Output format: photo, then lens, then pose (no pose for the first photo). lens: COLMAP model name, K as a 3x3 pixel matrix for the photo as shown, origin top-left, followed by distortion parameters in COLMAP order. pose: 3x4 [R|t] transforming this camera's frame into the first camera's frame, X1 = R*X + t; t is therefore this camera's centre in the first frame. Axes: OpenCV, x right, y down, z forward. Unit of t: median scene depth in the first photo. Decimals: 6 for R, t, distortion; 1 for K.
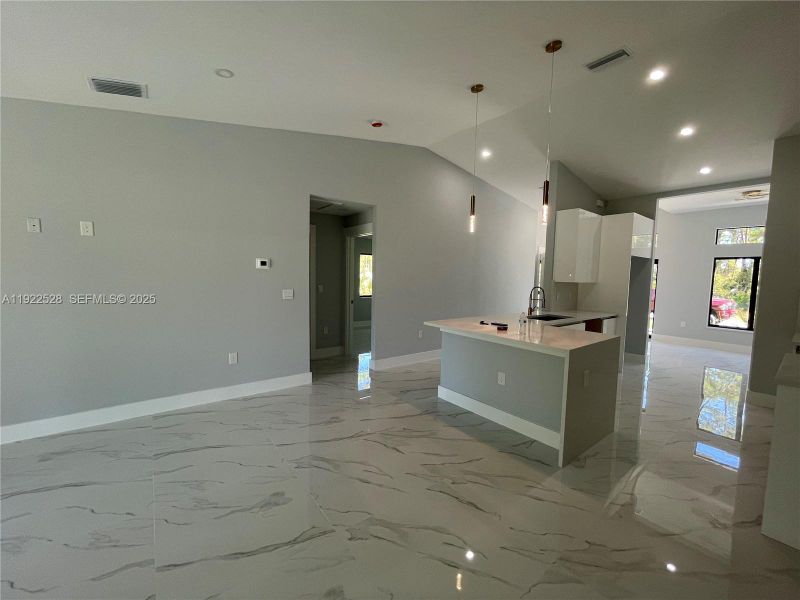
lens RADIAL K [[323.9, 0, 399.2], [0, 323.9, 298.6], [0, 0, 1]] dist [-0.002746, 0.000397]
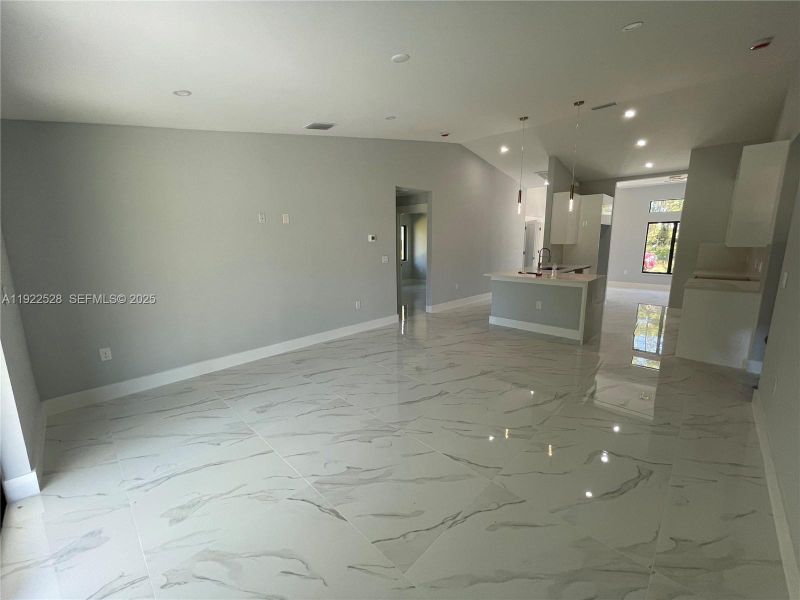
lens RADIAL K [[322.8, 0, 399.2], [0, 322.8, 297.1], [0, 0, 1]] dist [-0.000482, 0.000070]
pose [[0.989548, -0.054239, 0.133617, -0.454591], [0.040514, 0.993817, 0.103377, 0.006821], [-0.138398, -0.096883, 0.985627, -0.389037]]
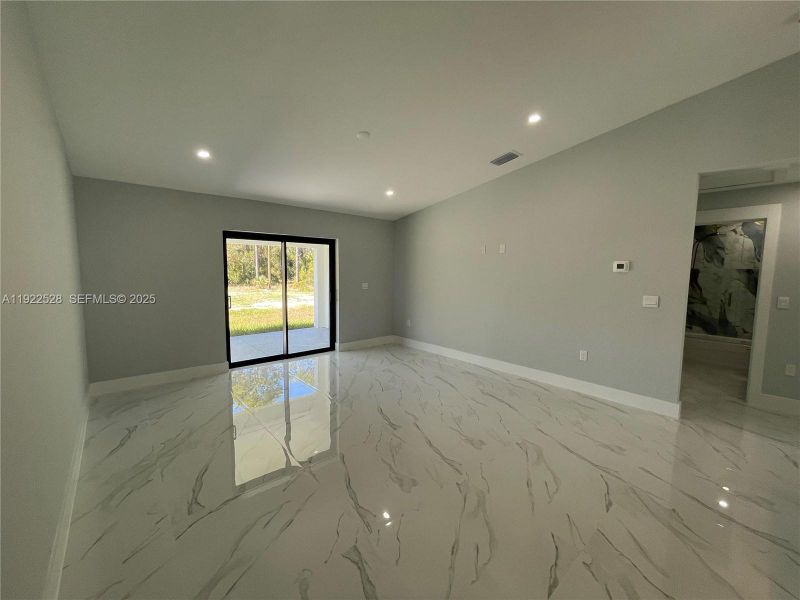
lens RADIAL K [[323.9, 0, 399.2], [0, 323.9, 298.6], [0, 0, 1]] dist [-0.002746, 0.000397]
pose [[0.065370, 0.068319, -0.995520, 0.439644], [-0.085919, 0.994334, 0.062596, -0.016059], [0.994155, 0.081442, 0.070870, 0.261090]]
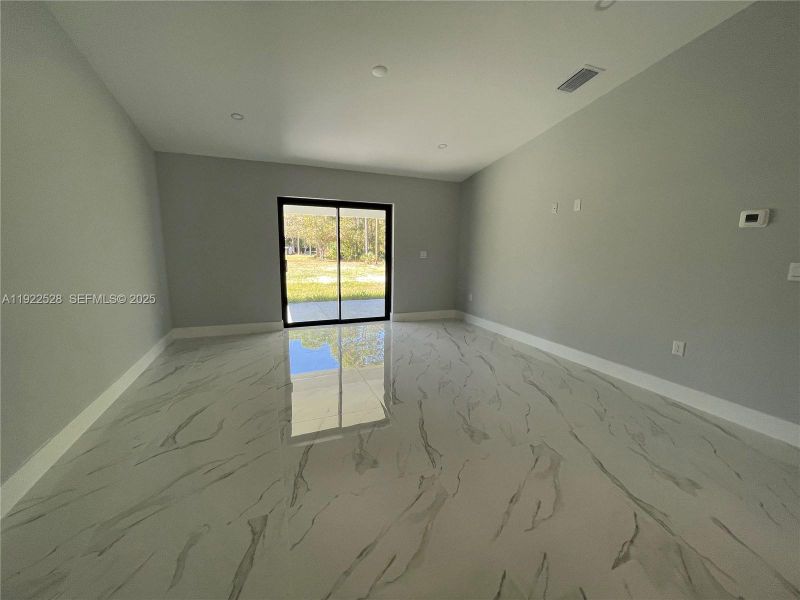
lens RADIAL K [[323.9, 0, 399.2], [0, 323.9, 298.6], [0, 0, 1]] dist [-0.002746, 0.000397]
pose [[-0.263345, 0.127930, -0.956182, 0.333218], [-0.093214, 0.983156, 0.157211, 0.008121], [0.960188, 0.130531, -0.246985, 0.465717]]
